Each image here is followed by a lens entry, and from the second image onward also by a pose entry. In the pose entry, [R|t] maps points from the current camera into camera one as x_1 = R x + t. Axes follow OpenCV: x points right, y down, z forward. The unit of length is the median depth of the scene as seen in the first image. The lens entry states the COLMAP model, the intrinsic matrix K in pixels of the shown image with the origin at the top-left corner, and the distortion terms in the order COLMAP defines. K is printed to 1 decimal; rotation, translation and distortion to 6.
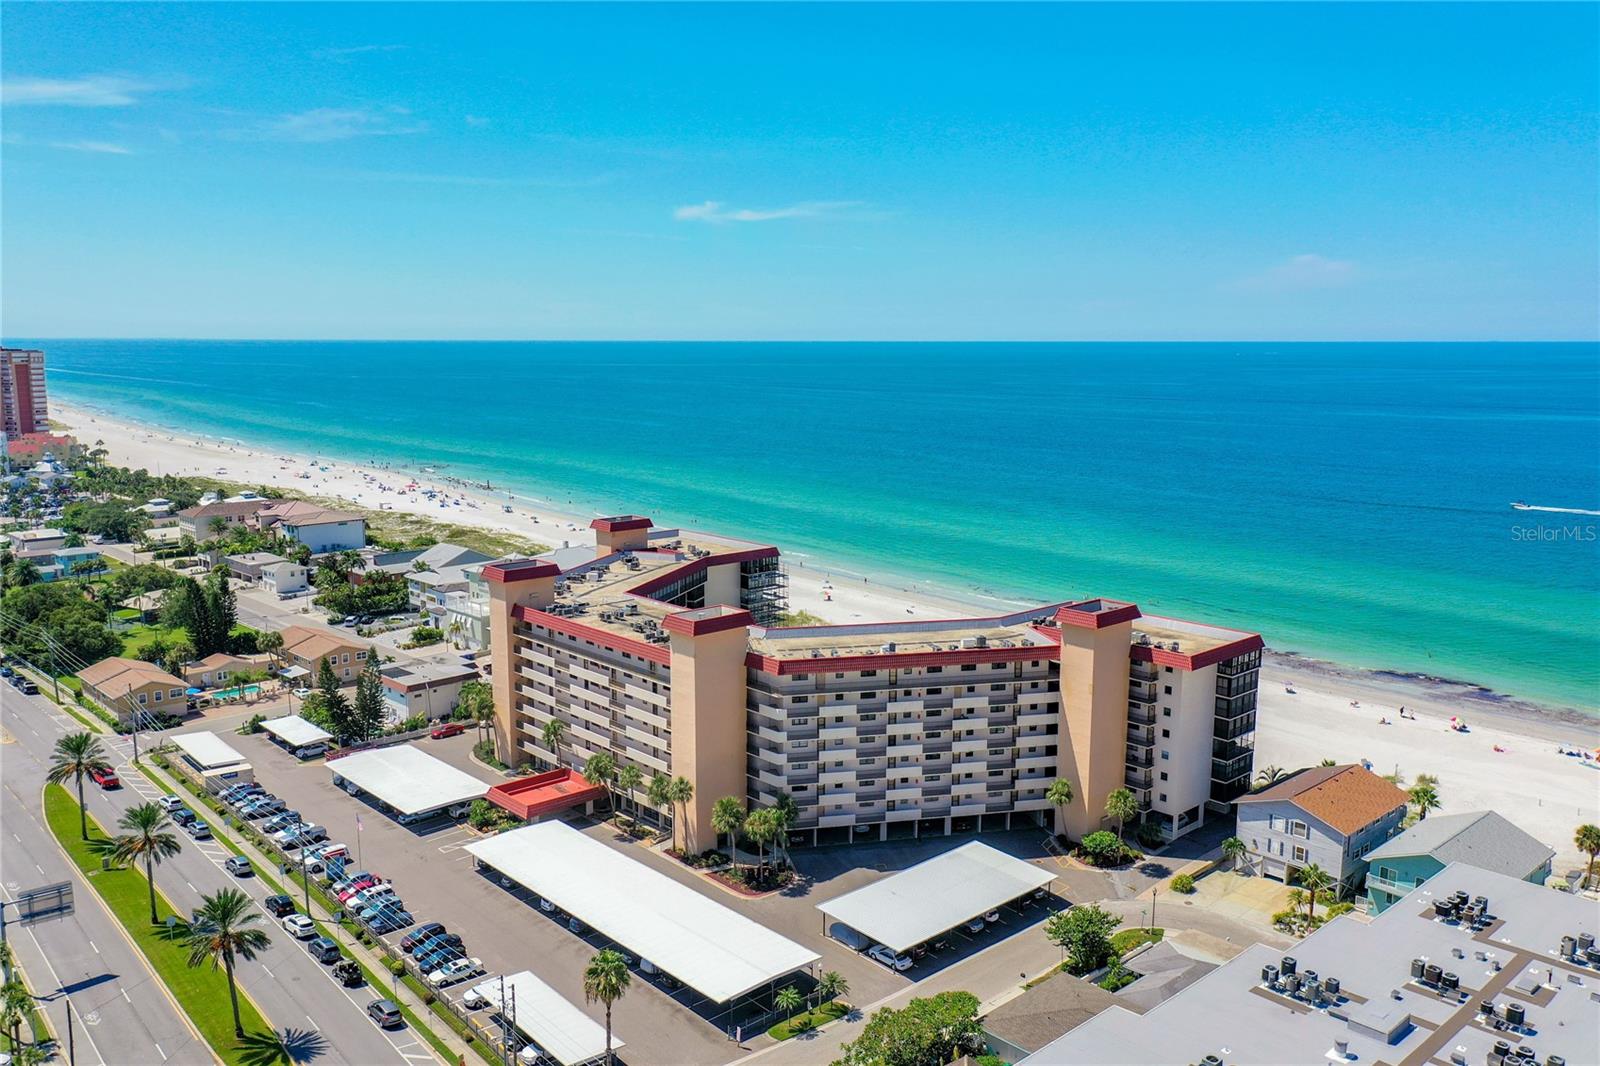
lens RADIAL K [[1251.9, 0, 792.2], [0, 1251.9, 548.7], [0, 0, 1]] dist [-0.004004, 0.001515]
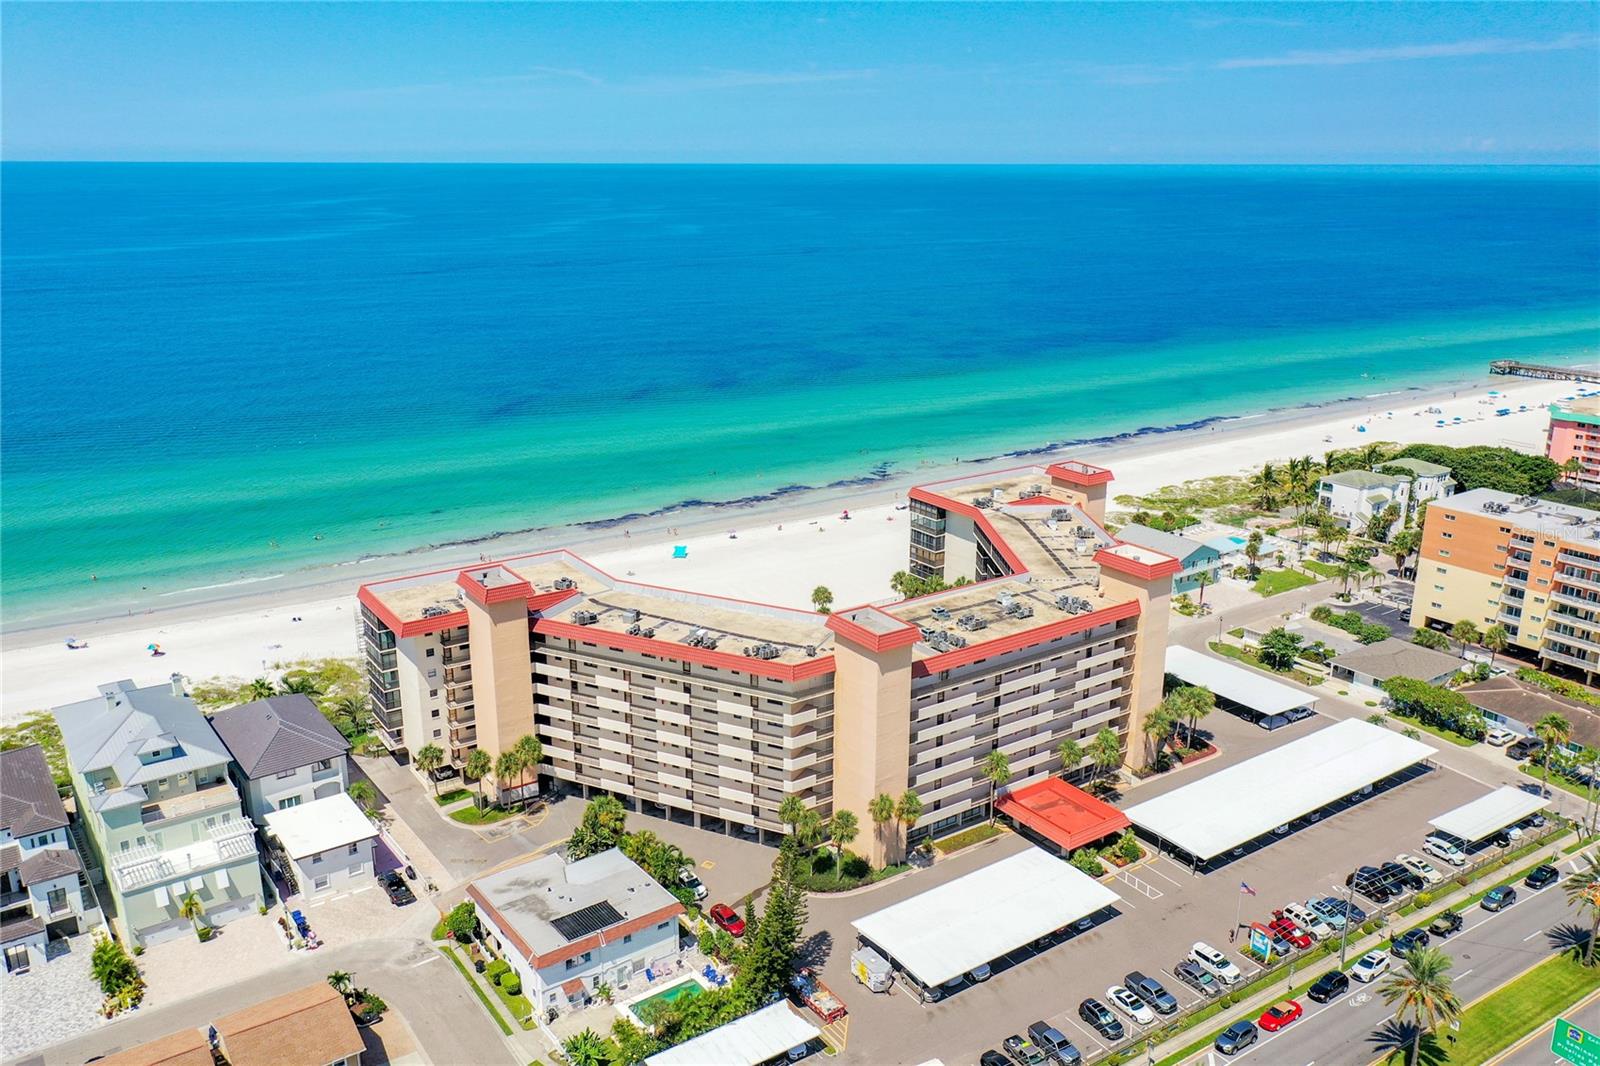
lens RADIAL K [[1258.5, 0, 800.0], [0, 1258.5, 533.0], [0, 0, 1]] dist [-0.017241, -0.004286]
pose [[0.138900, -0.283291, 0.948922, -1.110406], [0.154638, 0.952661, 0.261772, -0.290967], [-0.978159, 0.110379, 0.176132, 1.071286]]
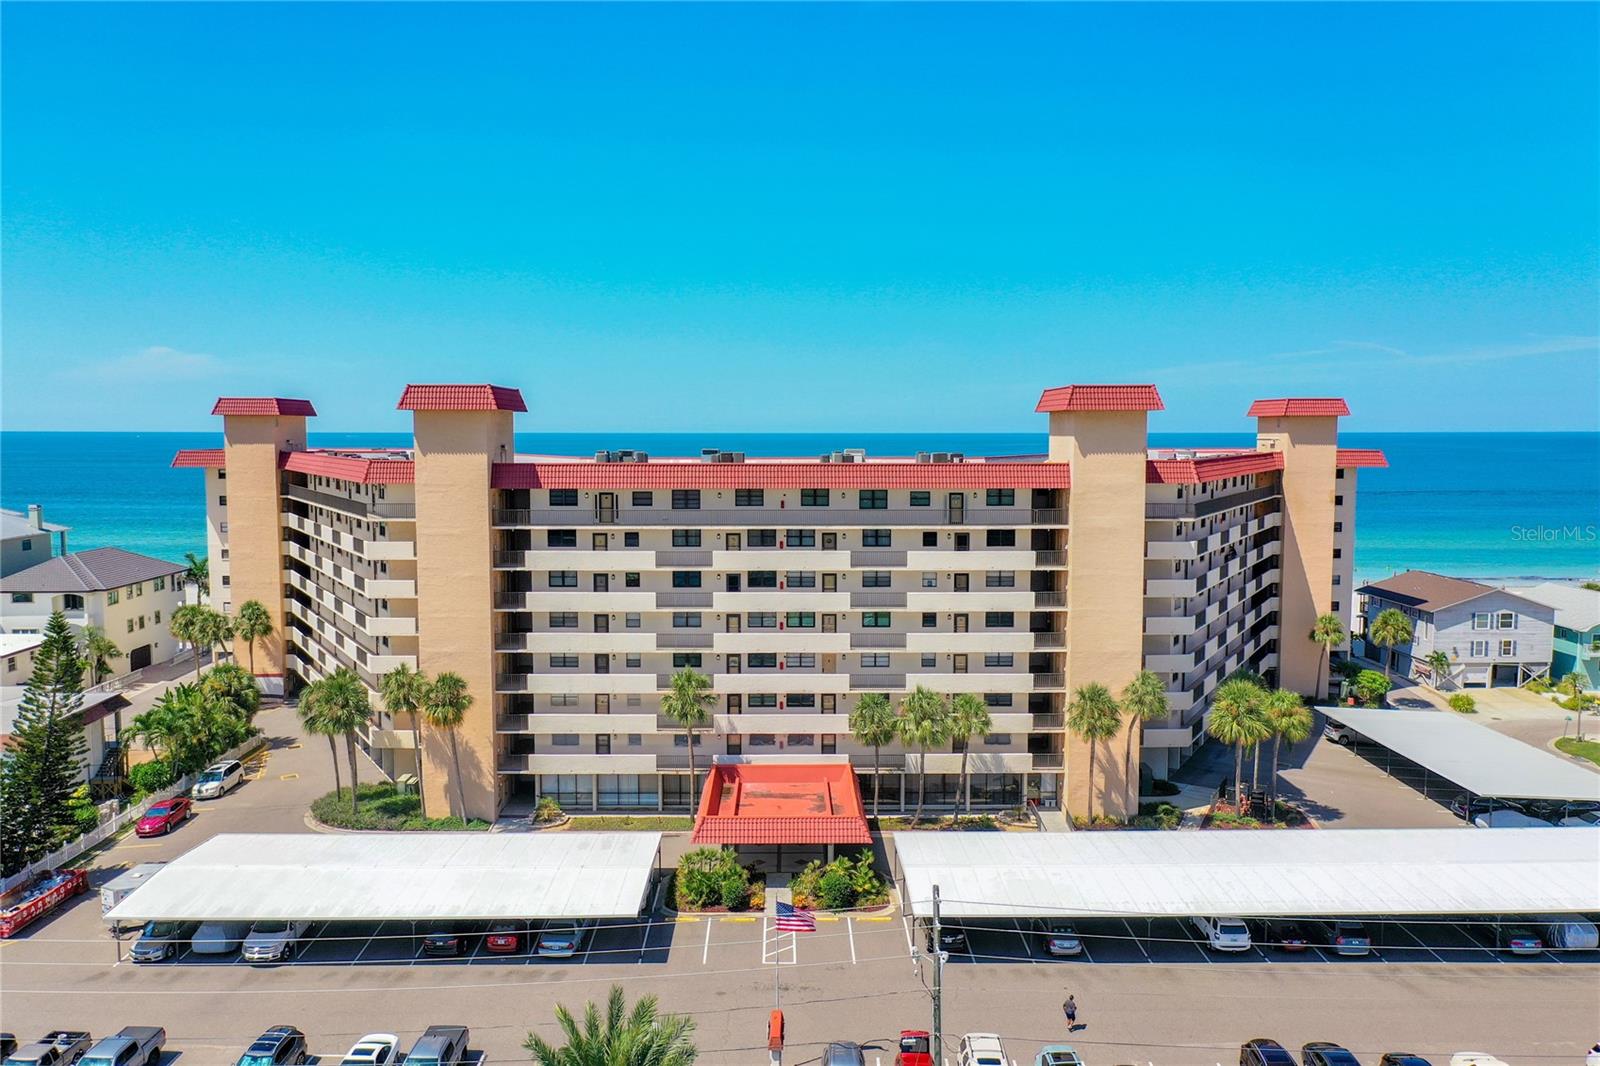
lens RADIAL K [[1247.6, 0, 800.0], [0, 1247.6, 533.0], [0, 0, 1]] dist [-0.005828, -0.014879]
pose [[0.669639, -0.061622, 0.740126, -0.571099], [0.121057, 0.992281, -0.026912, 0.114293], [-0.732755, 0.107619, 0.671929, 0.708688]]
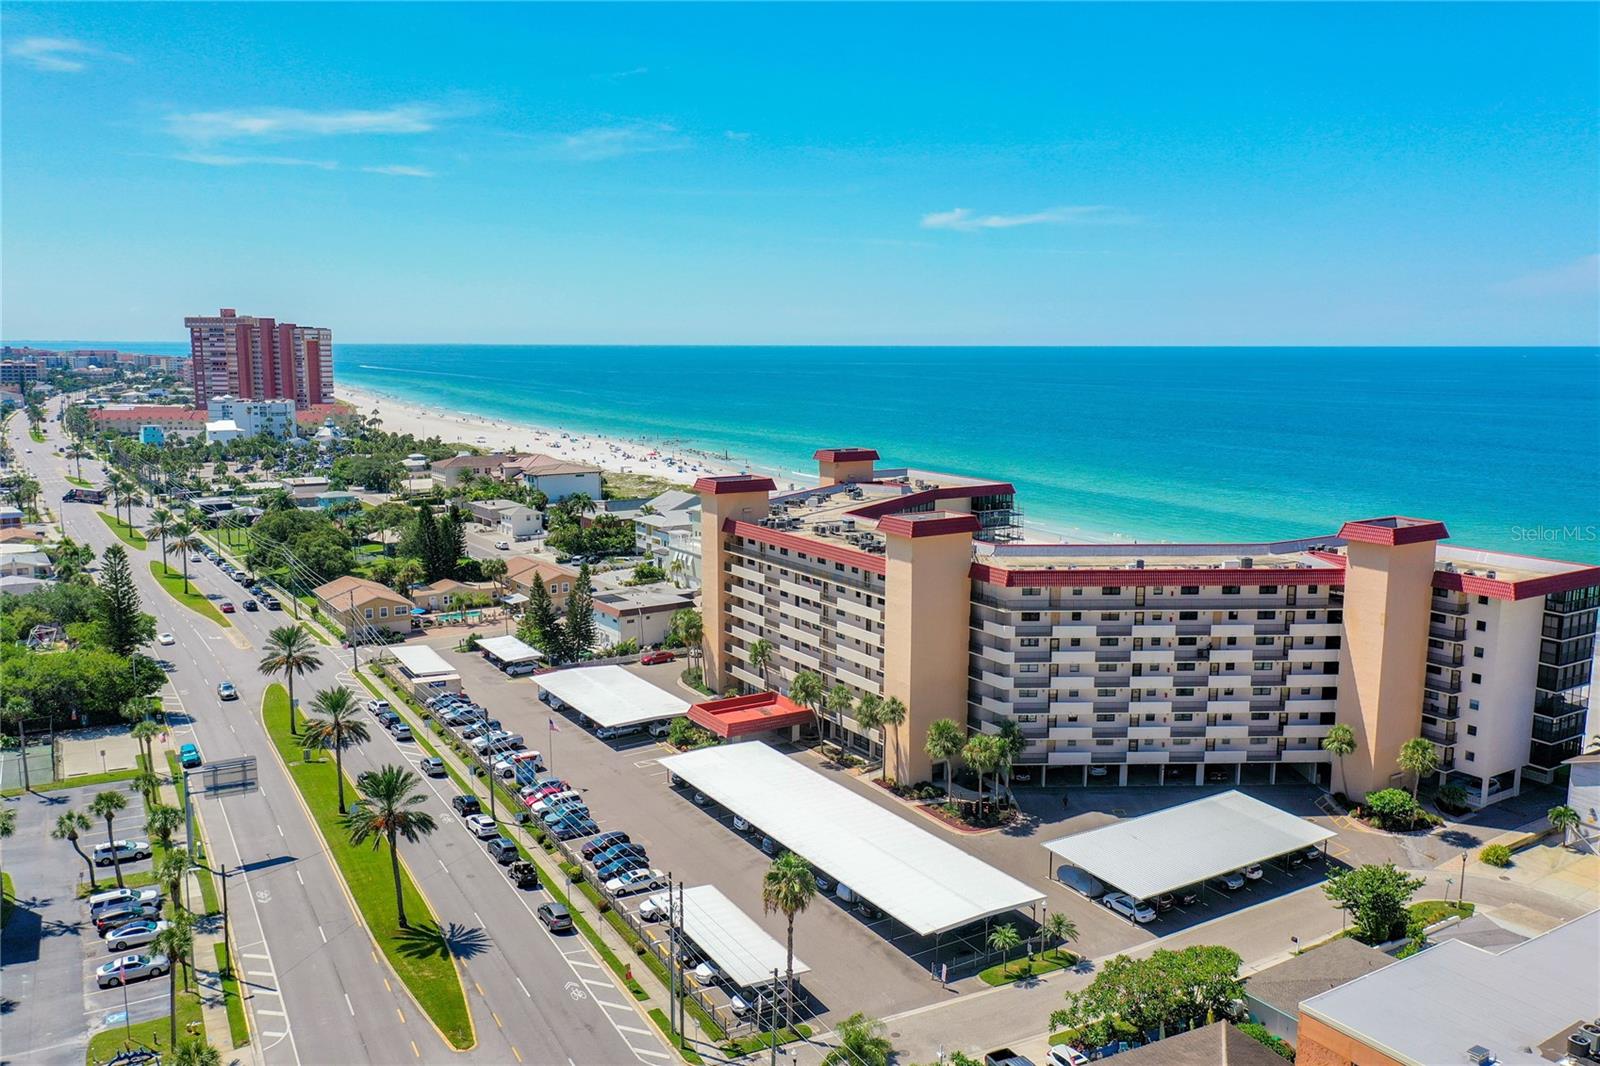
lens RADIAL K [[1235.0, 0, 804.6], [0, 1235.0, 542.3], [0, 0, 1]] dist [-0.003998, -0.003013]
pose [[0.983079, 0.028624, -0.180930, 0.005461], [-0.029687, 0.999554, -0.003174, 0.073929], [0.180759, 0.008492, 0.983491, 0.113230]]
